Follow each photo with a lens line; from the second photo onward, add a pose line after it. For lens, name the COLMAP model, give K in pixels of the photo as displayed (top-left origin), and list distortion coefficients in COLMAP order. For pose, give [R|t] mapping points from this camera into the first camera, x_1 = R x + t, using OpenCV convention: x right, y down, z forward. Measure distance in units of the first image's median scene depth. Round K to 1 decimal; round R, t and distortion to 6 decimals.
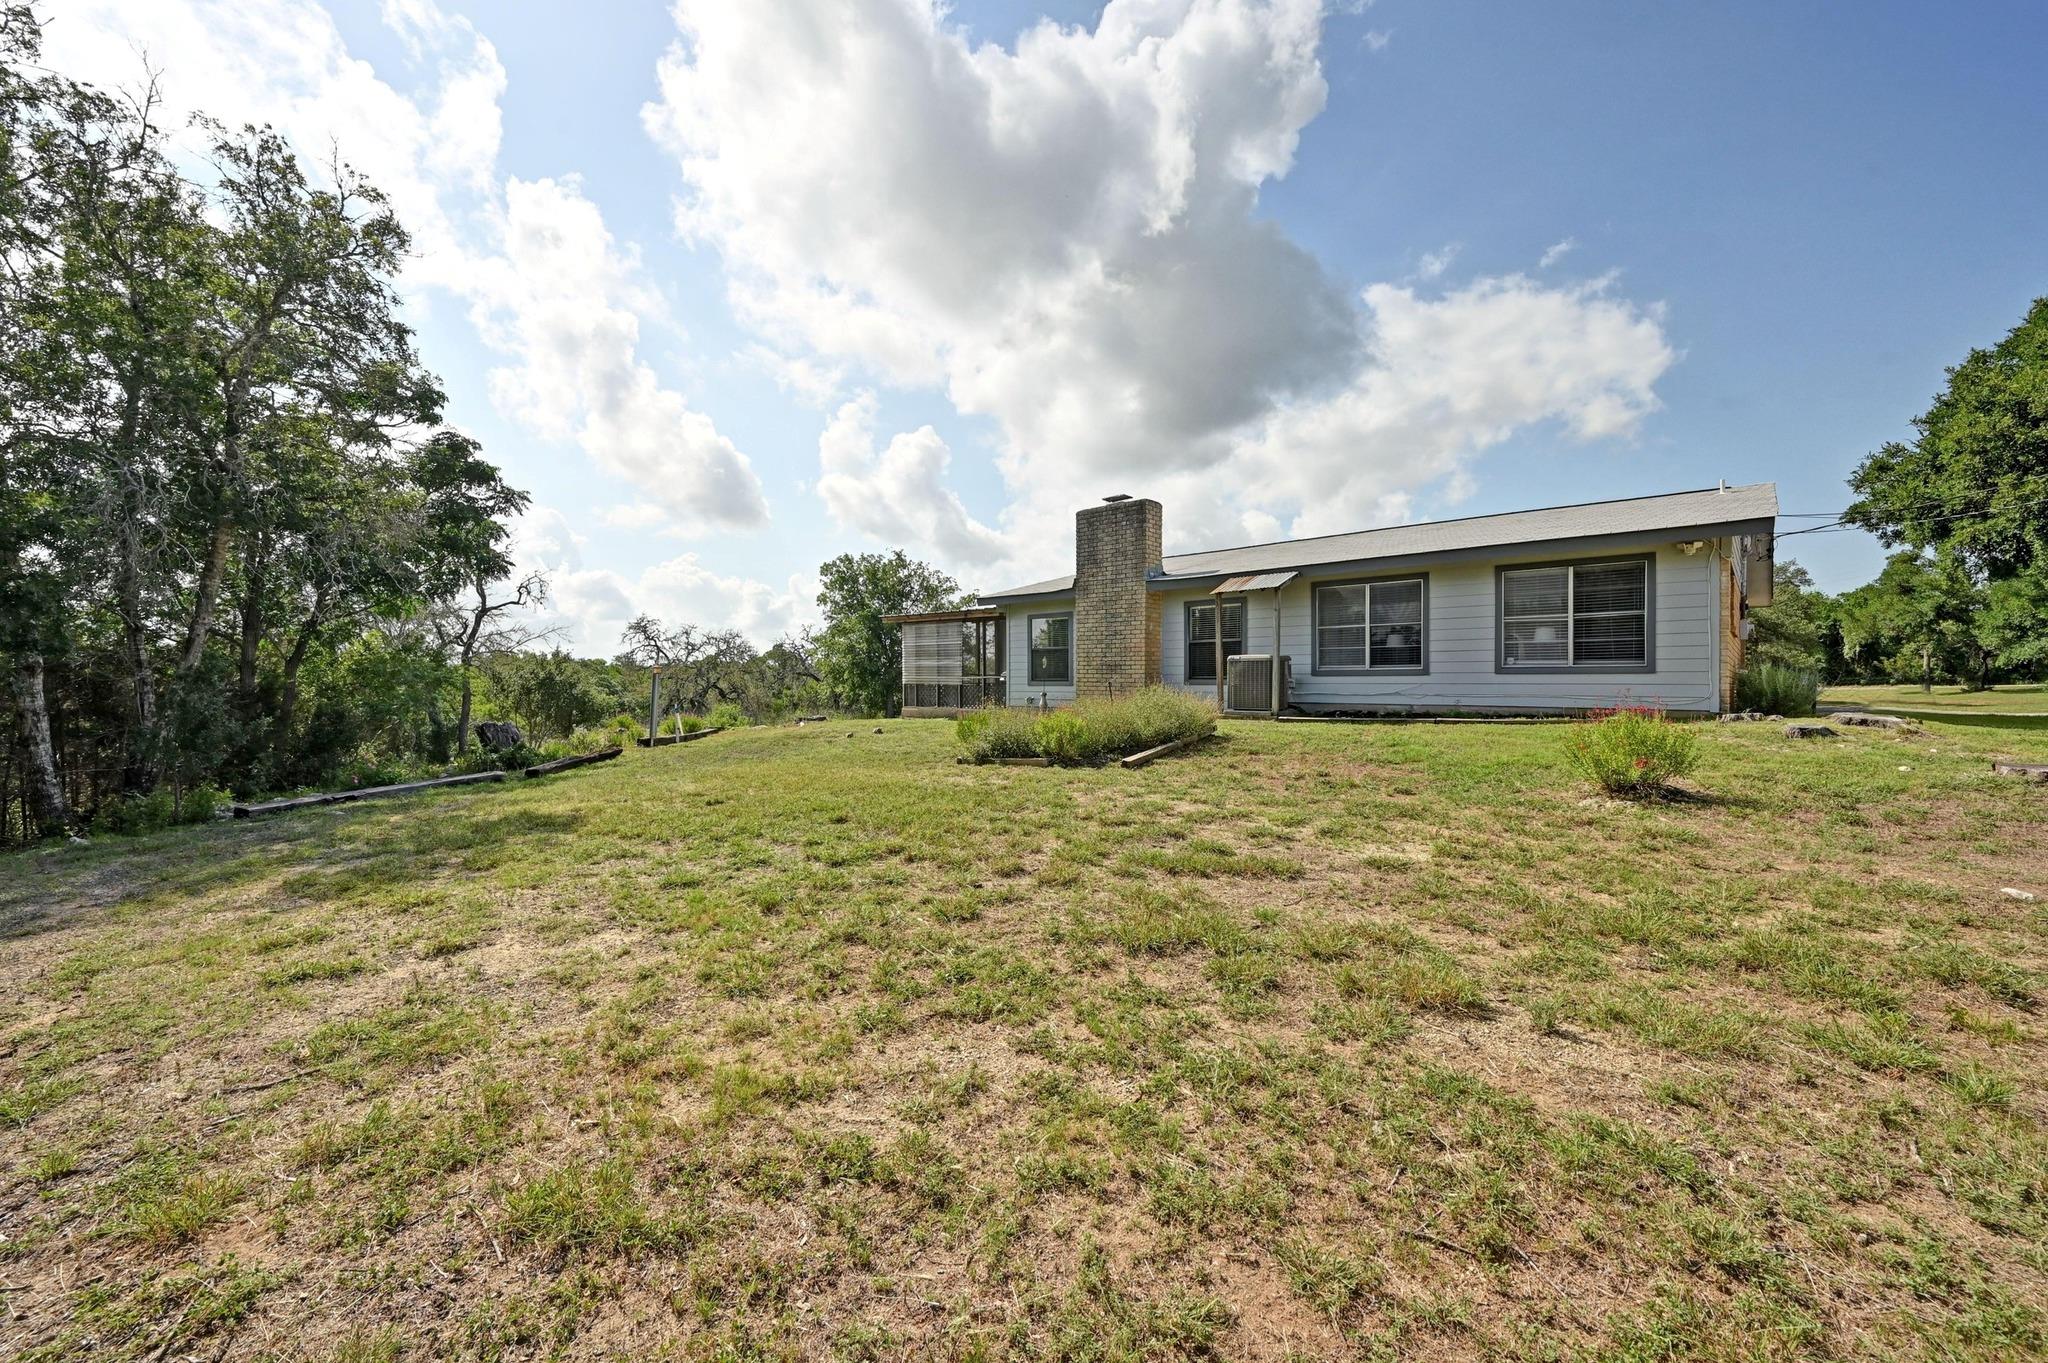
lens RADIAL K [[822.4, 0, 1024.0], [0, 822.4, 681.5], [0, 0, 1]] dist [0.012384, 0.000168]
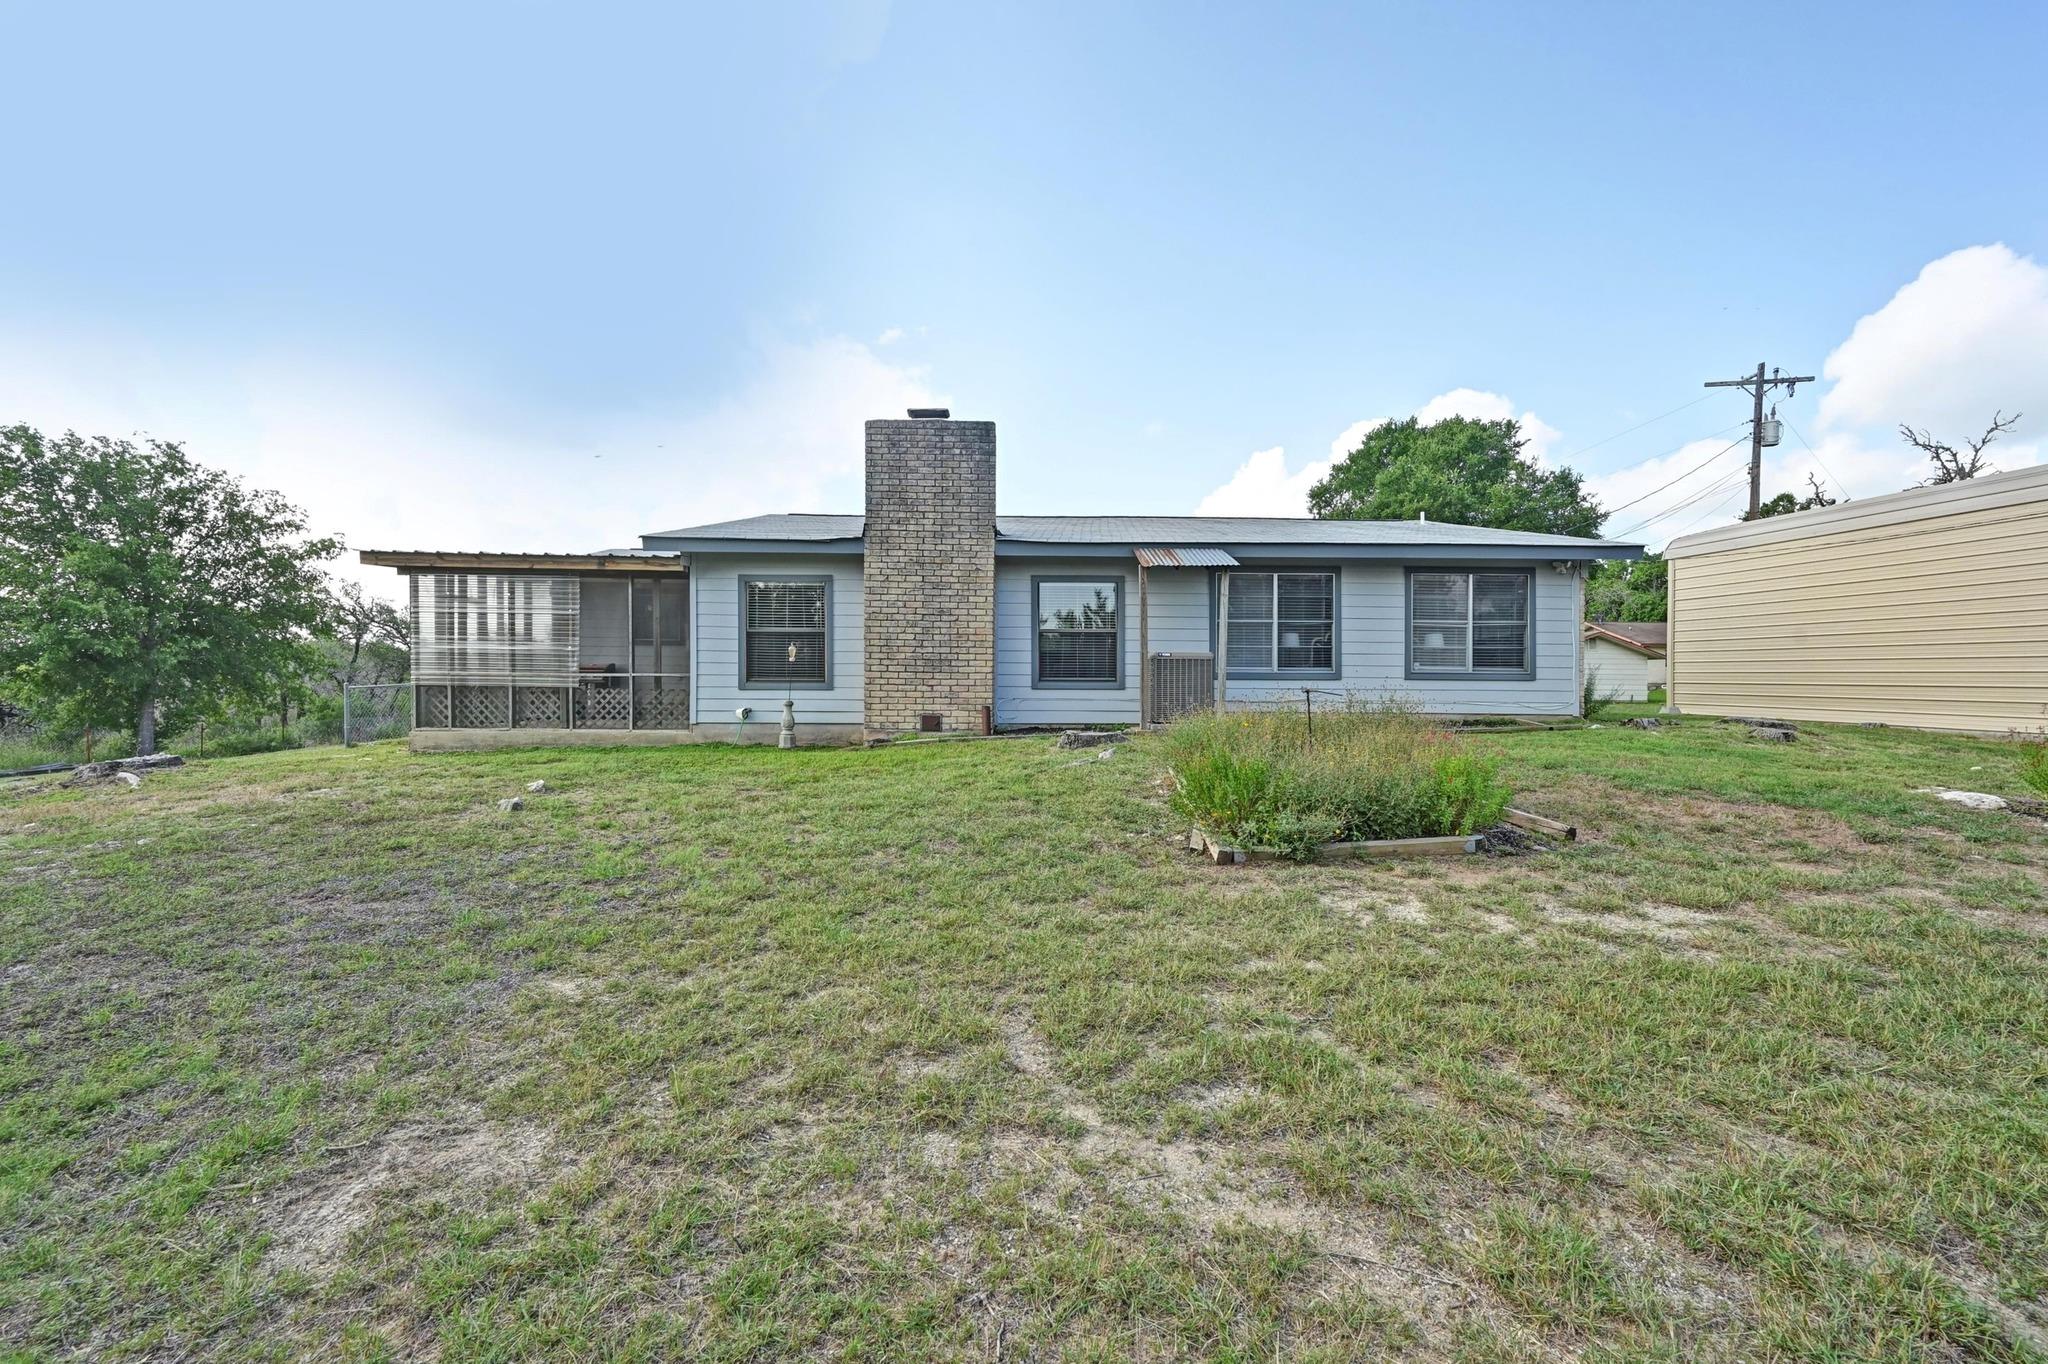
lens RADIAL K [[822.4, 0, 1024.0], [0, 822.4, 682.0], [0, 0, 1]] dist [0.012384, 0.000168]
pose [[0.724074, 0.001933, 0.689720, -0.294419], [-0.007403, 0.999960, 0.004970, -0.005585], [-0.689682, -0.008705, 0.724060, 0.451040]]
